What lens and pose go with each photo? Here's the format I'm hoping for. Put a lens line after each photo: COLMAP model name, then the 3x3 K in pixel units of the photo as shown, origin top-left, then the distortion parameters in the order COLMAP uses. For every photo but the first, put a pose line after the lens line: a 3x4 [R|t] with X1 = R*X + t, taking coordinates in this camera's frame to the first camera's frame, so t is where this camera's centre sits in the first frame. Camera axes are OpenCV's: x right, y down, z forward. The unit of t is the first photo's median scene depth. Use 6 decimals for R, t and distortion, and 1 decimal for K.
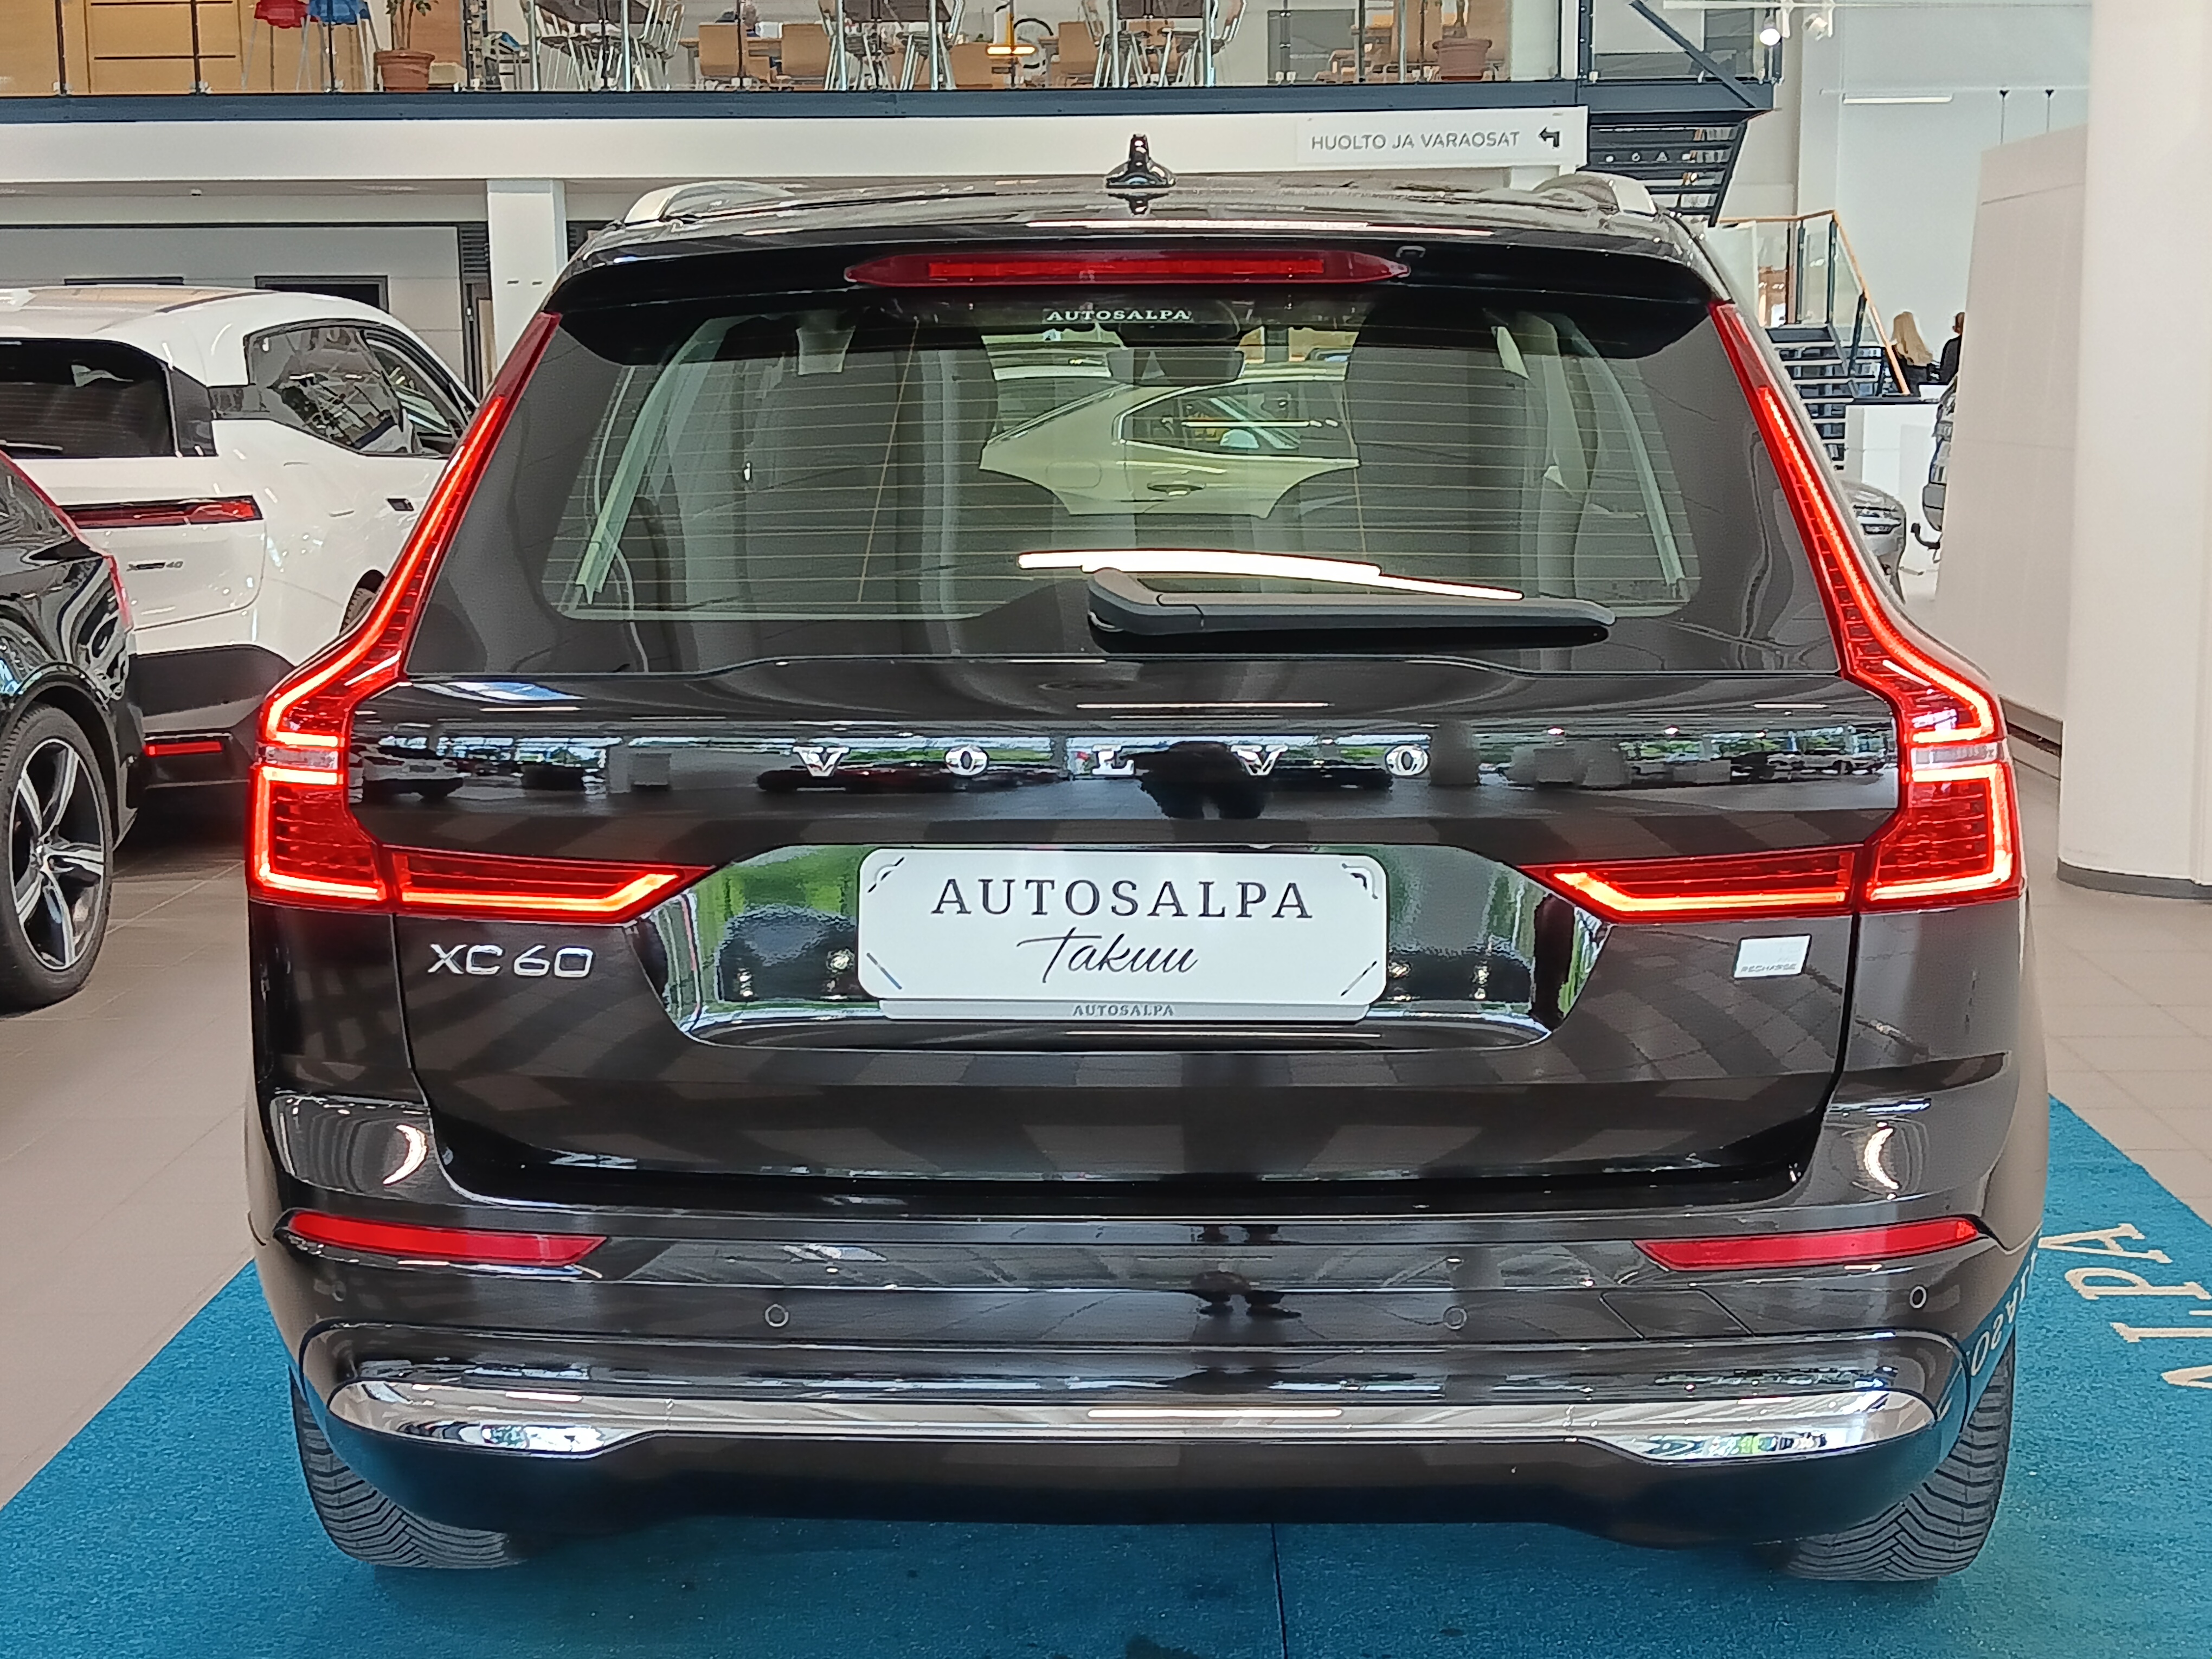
lens RADIAL K [[3018.7, 0, 1106.0], [0, 3018.7, 829.5], [0, 0, 1]] dist [0.025322, -0.036836]
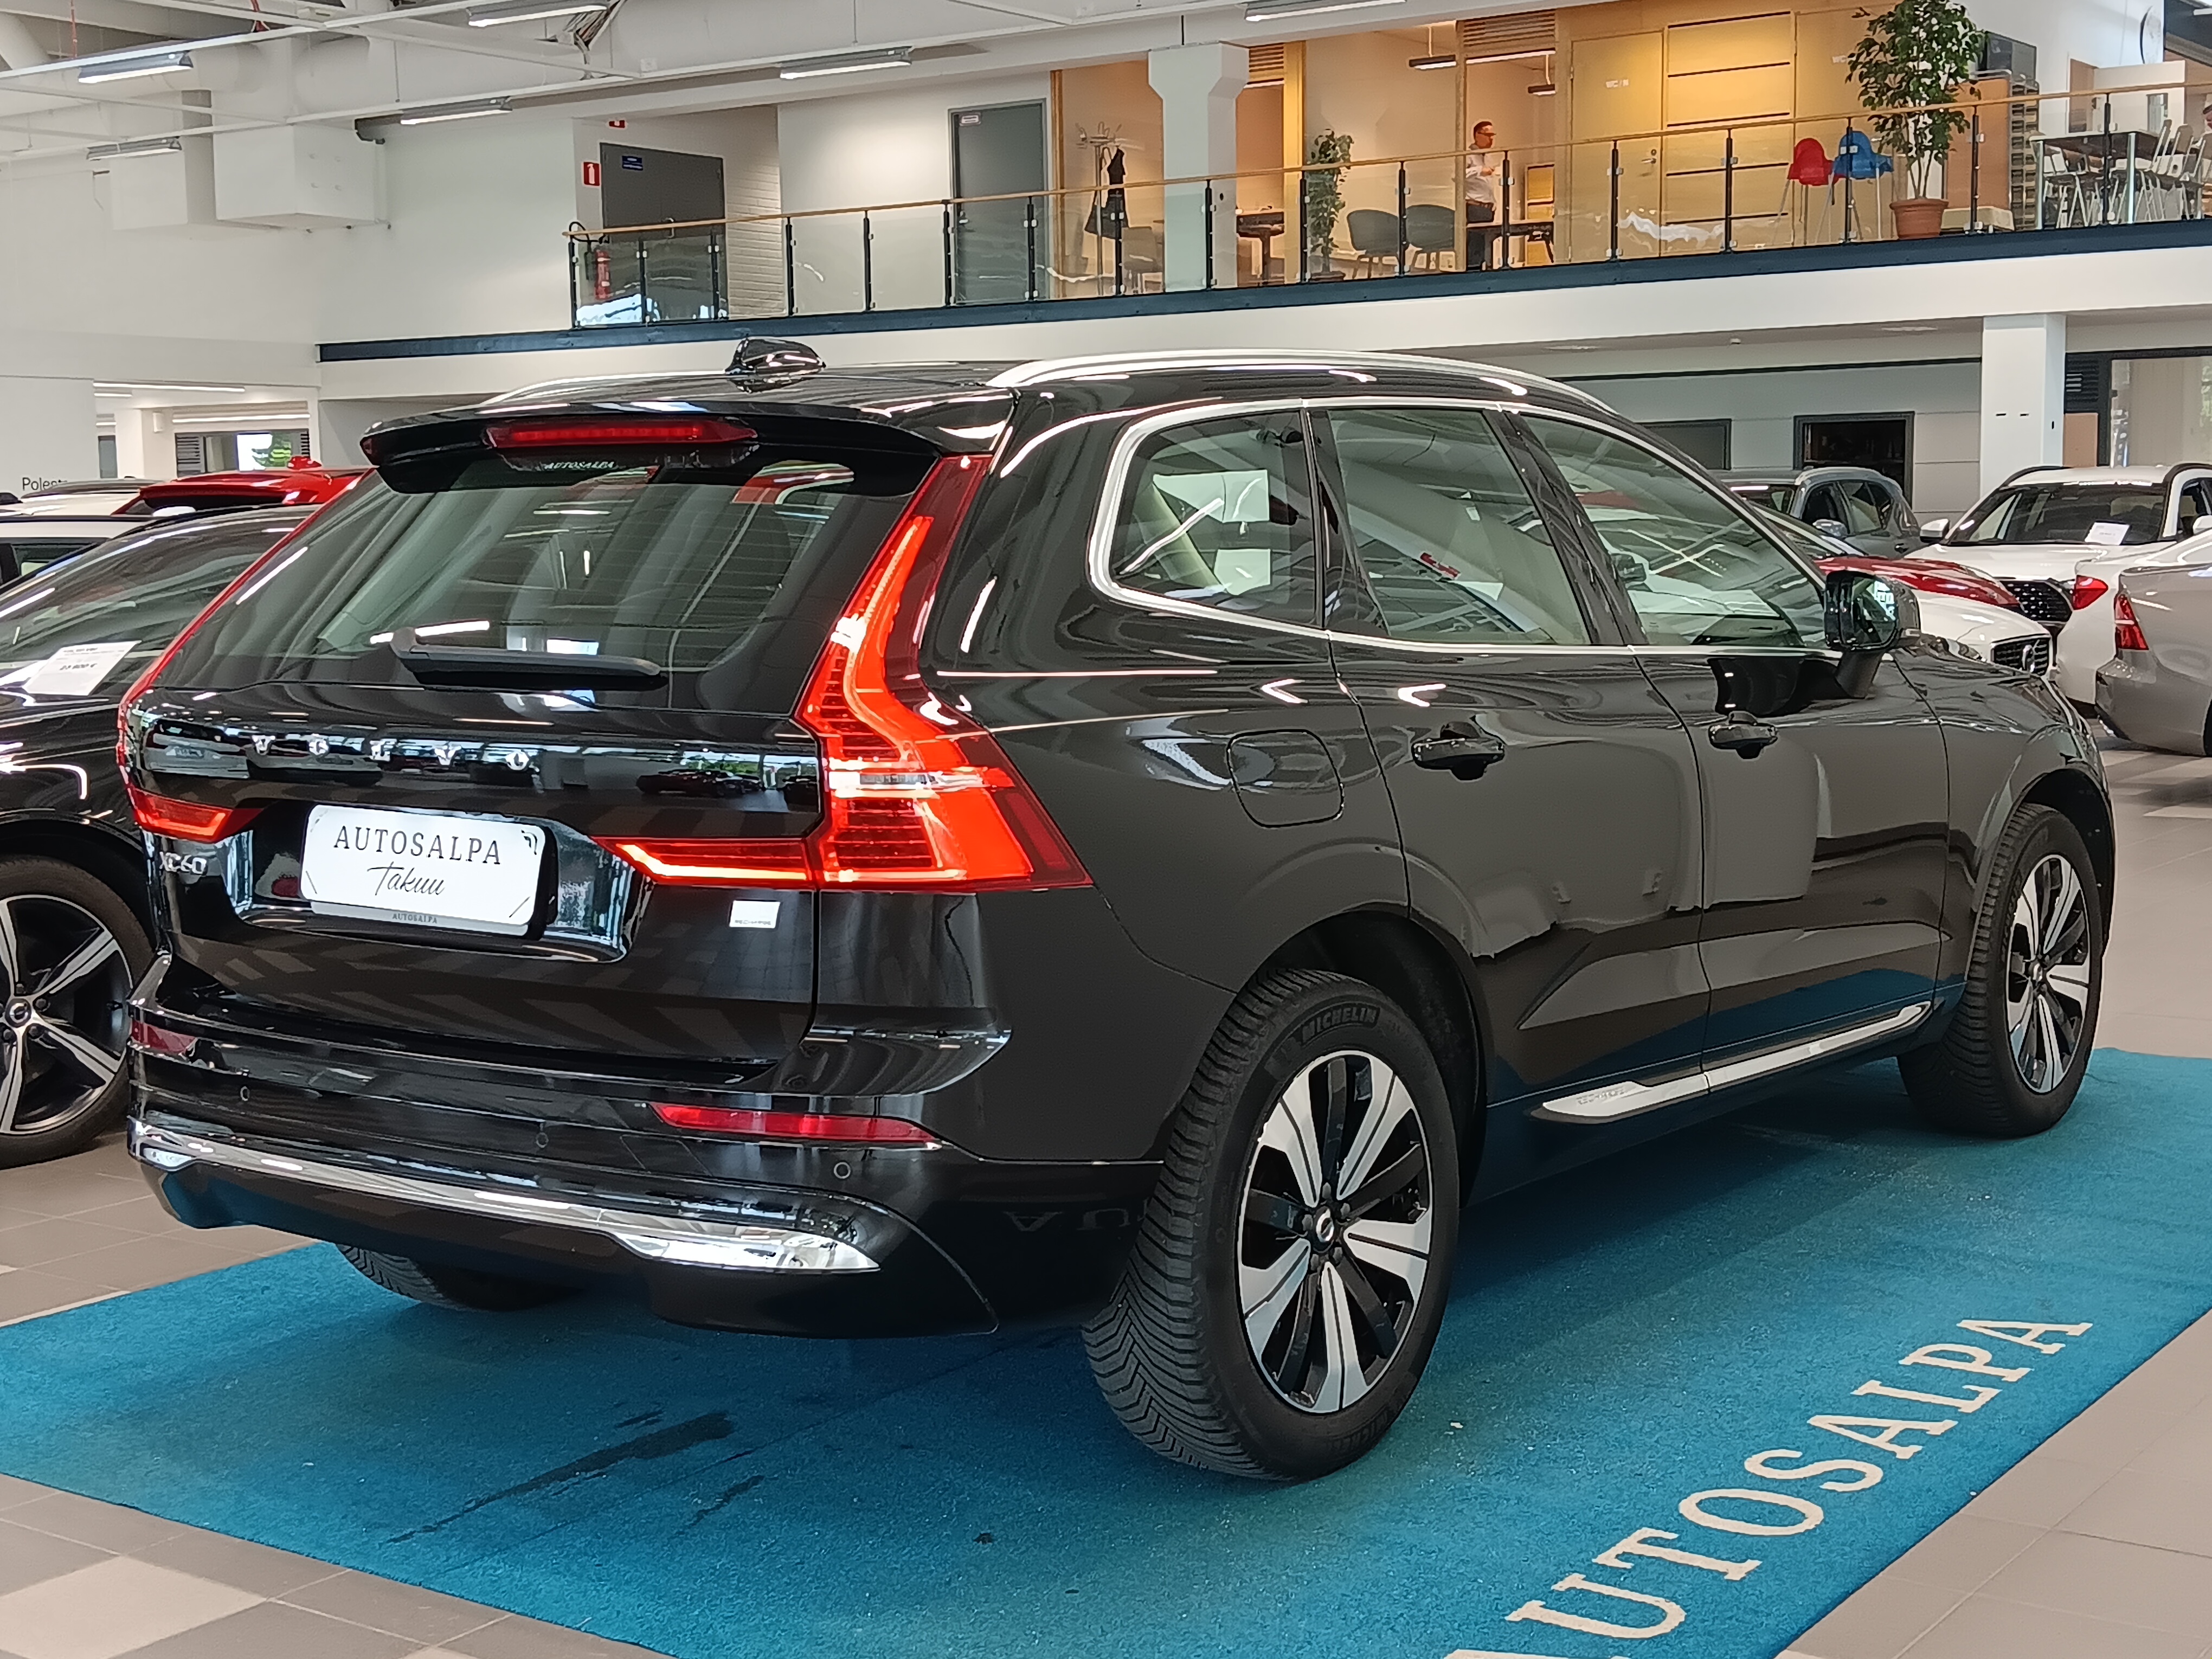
lens RADIAL K [[3018.7, 0, 1106.0], [0, 3018.7, 829.5], [0, 0, 1]] dist [0.025322, -0.036836]
pose [[0.817737, 0.053931, -0.573060, 1.161742], [-0.078329, 0.996766, -0.017966, 0.014955], [0.570238, 0.059579, 0.819316, -0.069617]]
